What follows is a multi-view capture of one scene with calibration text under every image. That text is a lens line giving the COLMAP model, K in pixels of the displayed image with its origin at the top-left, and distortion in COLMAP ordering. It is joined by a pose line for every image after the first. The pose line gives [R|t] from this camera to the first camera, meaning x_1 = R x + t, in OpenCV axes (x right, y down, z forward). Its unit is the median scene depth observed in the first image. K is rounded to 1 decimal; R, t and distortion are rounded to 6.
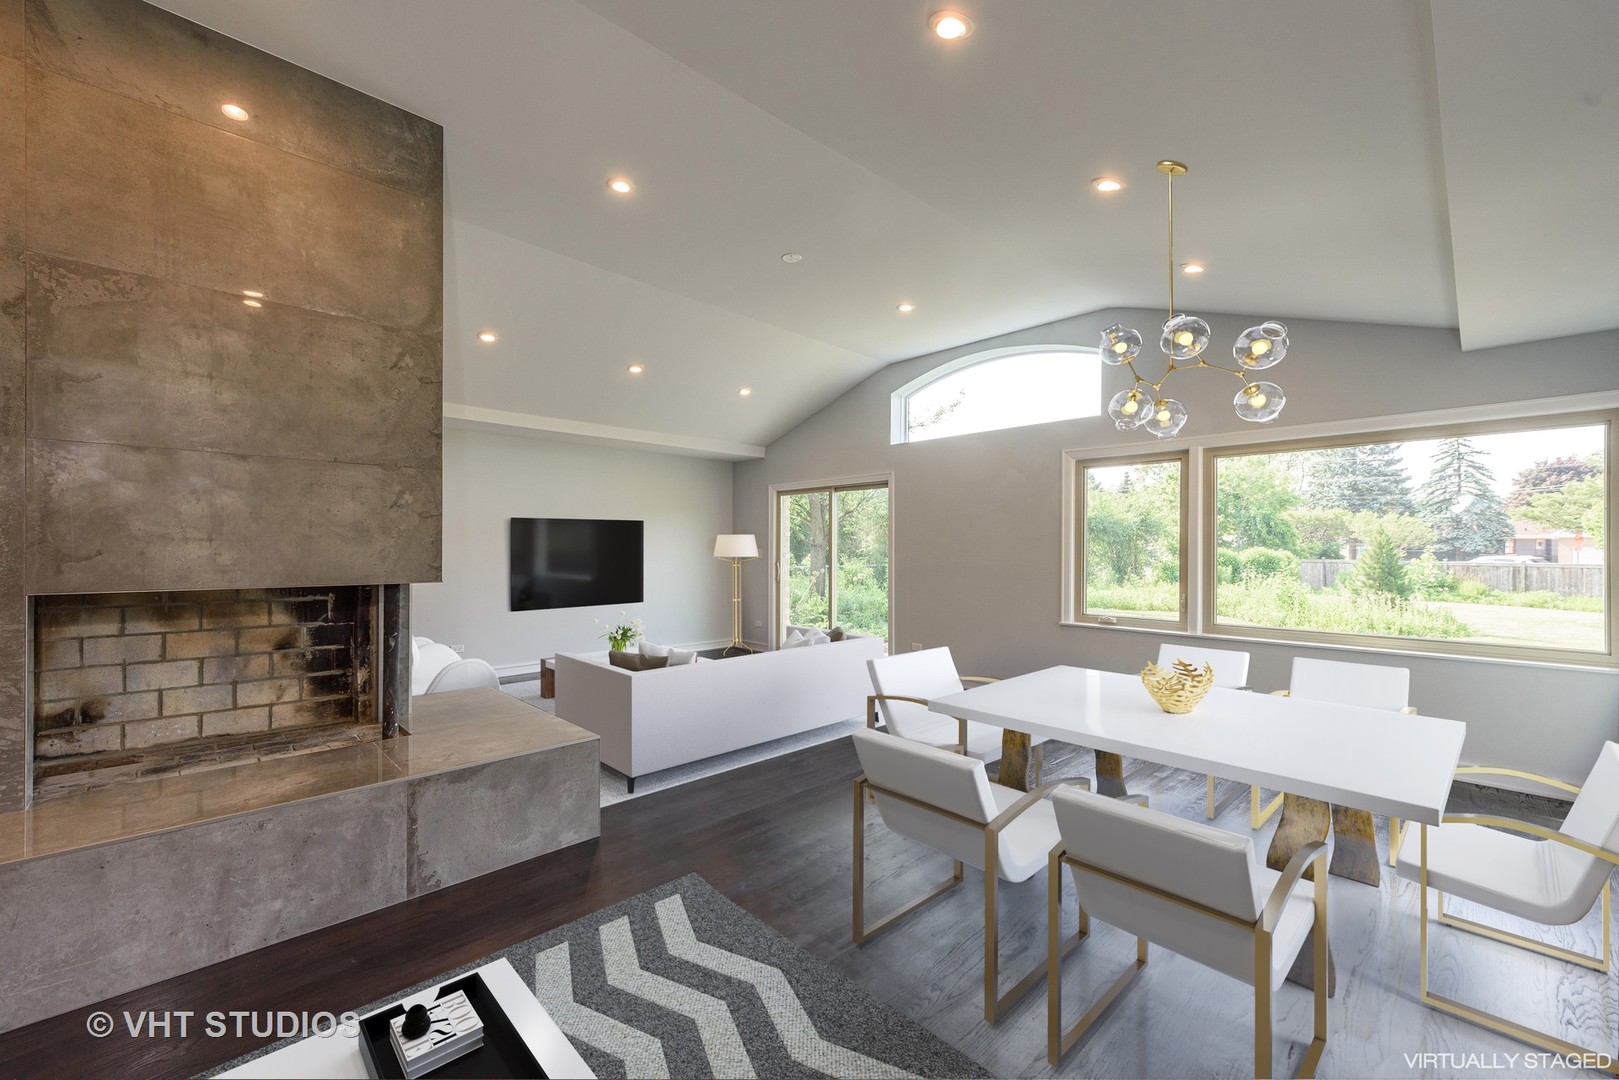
lens RADIAL K [[649.3, 0, 809.2], [0, 649.3, 543.8], [0, 0, 1]] dist [-0.002068, -0.000056]
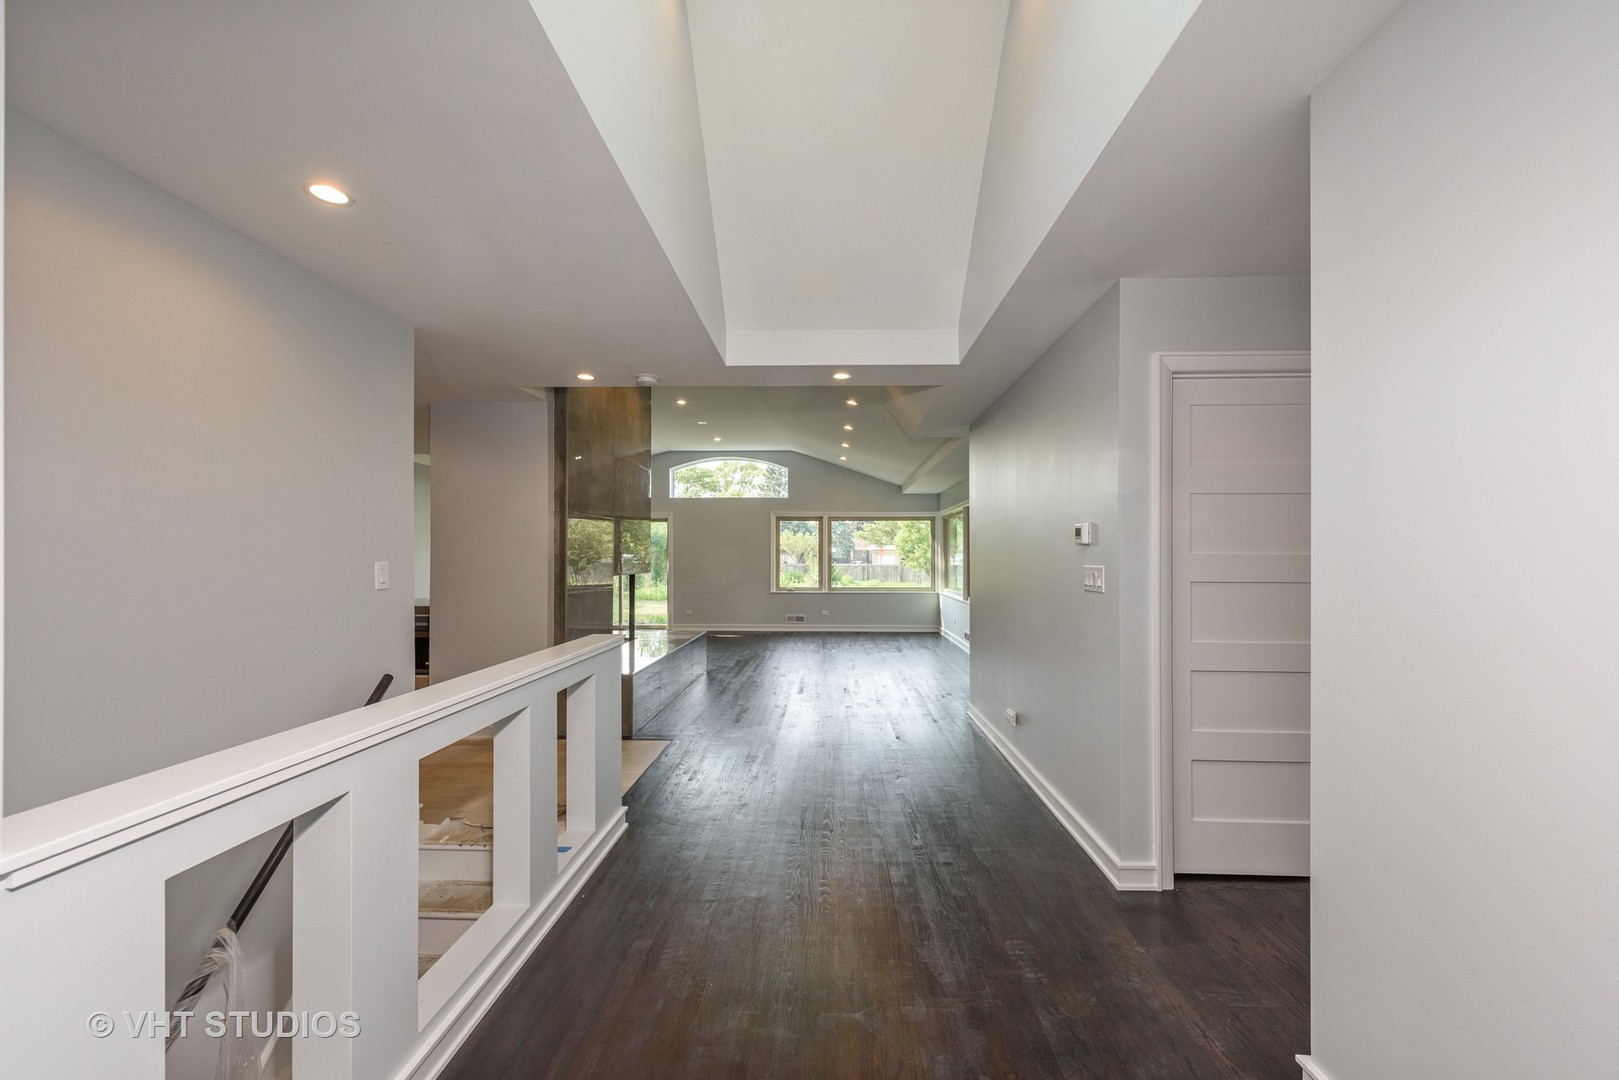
lens RADIAL K [[649.3, 0, 810.6], [0, 649.3, 547.9], [0, 0, 1]] dist [-0.002068, -0.000056]
pose [[0.711983, 0.009689, 0.702130, -0.824833], [-0.006336, 0.999953, -0.007373, -0.006575], [-0.702169, 0.000801, 0.712010, -0.504919]]
